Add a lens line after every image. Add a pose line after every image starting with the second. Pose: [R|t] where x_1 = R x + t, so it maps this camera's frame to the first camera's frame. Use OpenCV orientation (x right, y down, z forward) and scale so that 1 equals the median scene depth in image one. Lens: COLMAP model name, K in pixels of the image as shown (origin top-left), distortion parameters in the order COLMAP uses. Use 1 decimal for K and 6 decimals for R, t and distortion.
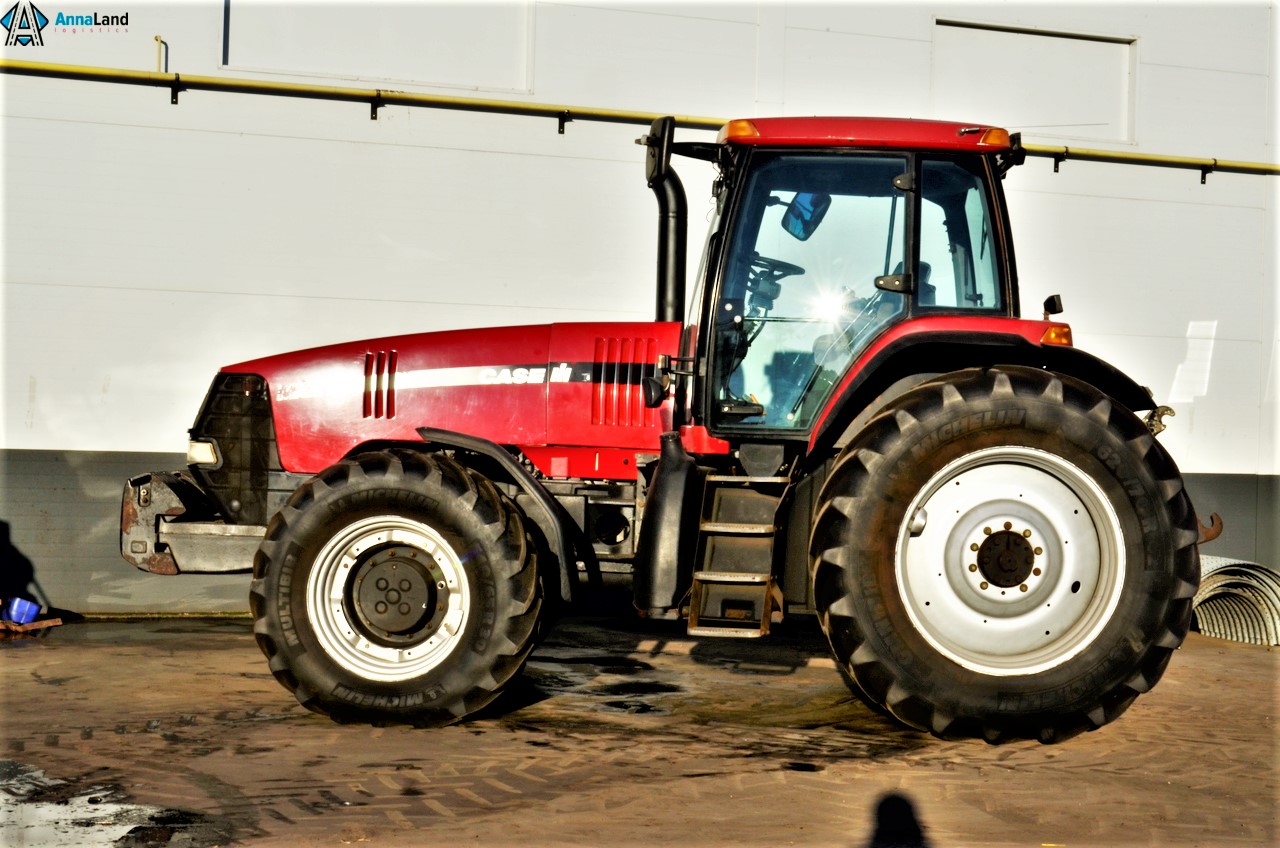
lens RADIAL K [[2072.0, 0, 636.6], [0, 2072.0, 428.4], [0, 0, 1]] dist [-0.023179, 0.000000]
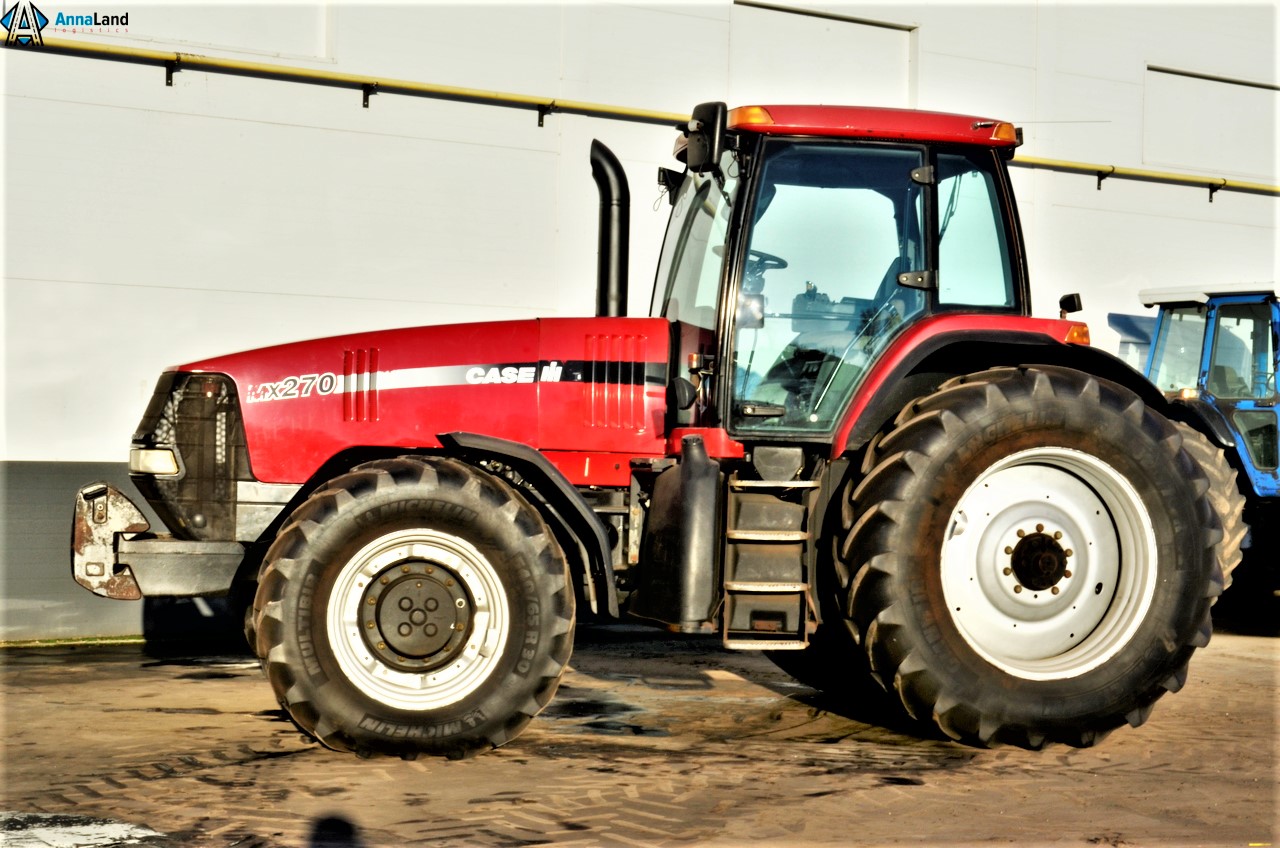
lens RADIAL K [[2239.4, 0, 637.8], [0, 2239.4, 424.6], [0, 0, 1]] dist [0.002197, 0.000000]
pose [[0.967327, -0.006051, 0.253461, -0.270999], [0.005809, 0.999982, 0.001705, -0.004879], [-0.253467, -0.000177, 0.967344, 0.018336]]
